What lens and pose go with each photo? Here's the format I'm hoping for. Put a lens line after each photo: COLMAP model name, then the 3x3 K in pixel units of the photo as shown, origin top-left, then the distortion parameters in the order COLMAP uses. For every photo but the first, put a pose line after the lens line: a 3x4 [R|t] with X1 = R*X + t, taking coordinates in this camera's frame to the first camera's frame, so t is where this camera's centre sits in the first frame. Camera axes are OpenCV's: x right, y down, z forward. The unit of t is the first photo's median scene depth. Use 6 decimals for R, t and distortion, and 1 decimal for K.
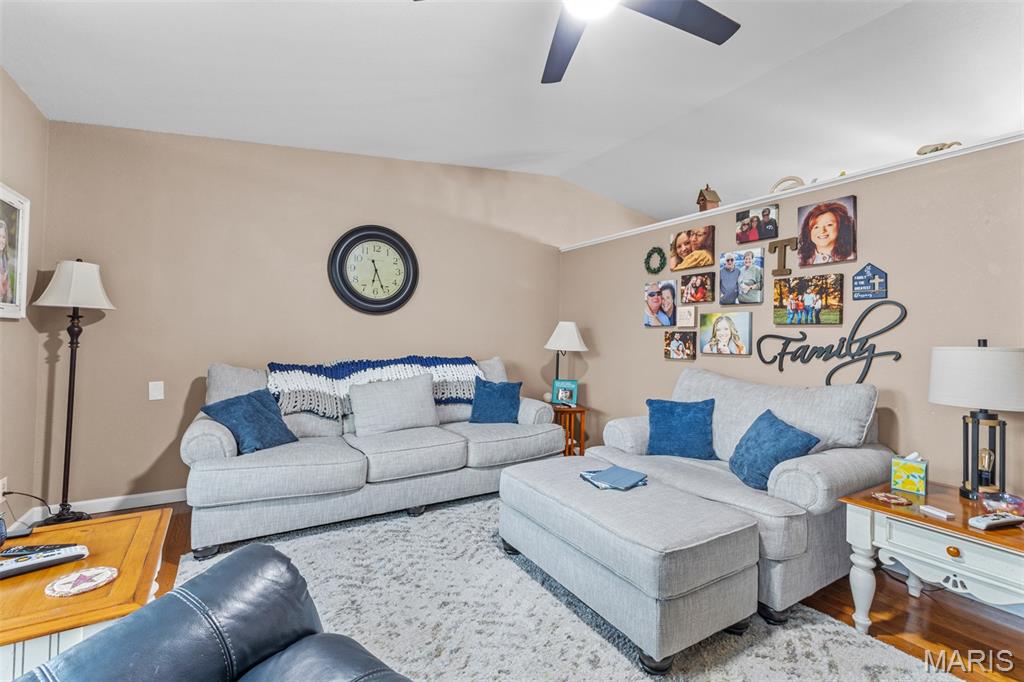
lens RADIAL K [[446.1, 0, 511.1], [0, 446.1, 331.9], [0, 0, 1]] dist [0.003149, 0.000091]
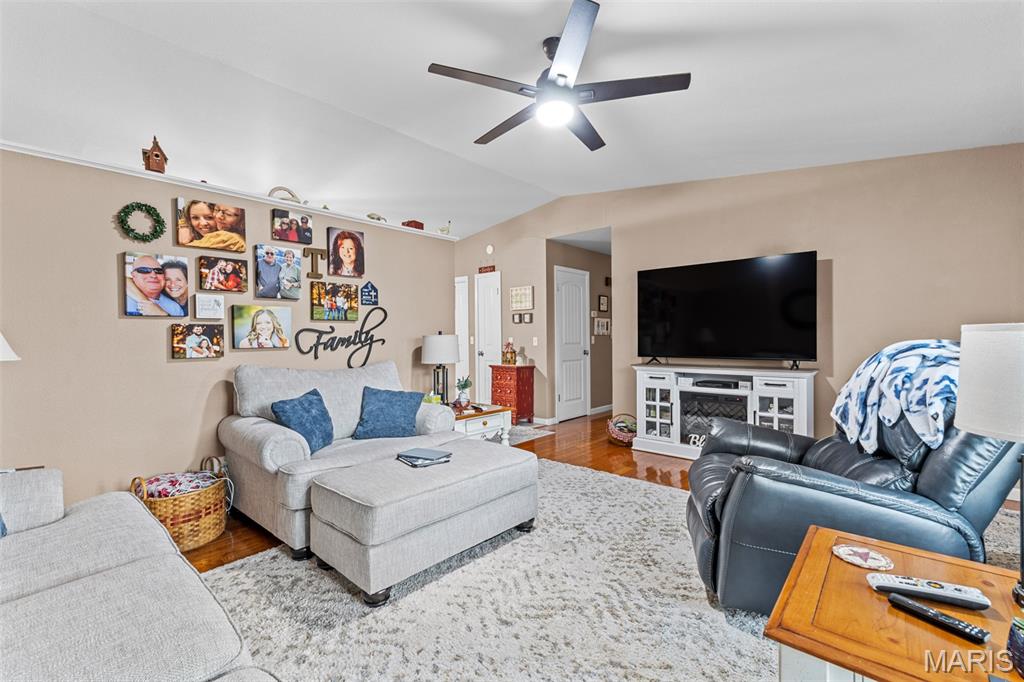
lens RADIAL K [[446.1, 0, 511.9], [0, 446.1, 341.9], [0, 0, 1]] dist [0.003149, 0.000091]
pose [[-0.287644, -0.032316, 0.957192, -0.655382], [-0.011778, 0.999474, 0.030204, 0.000016], [-0.957665, -0.002586, -0.287874, 0.804959]]
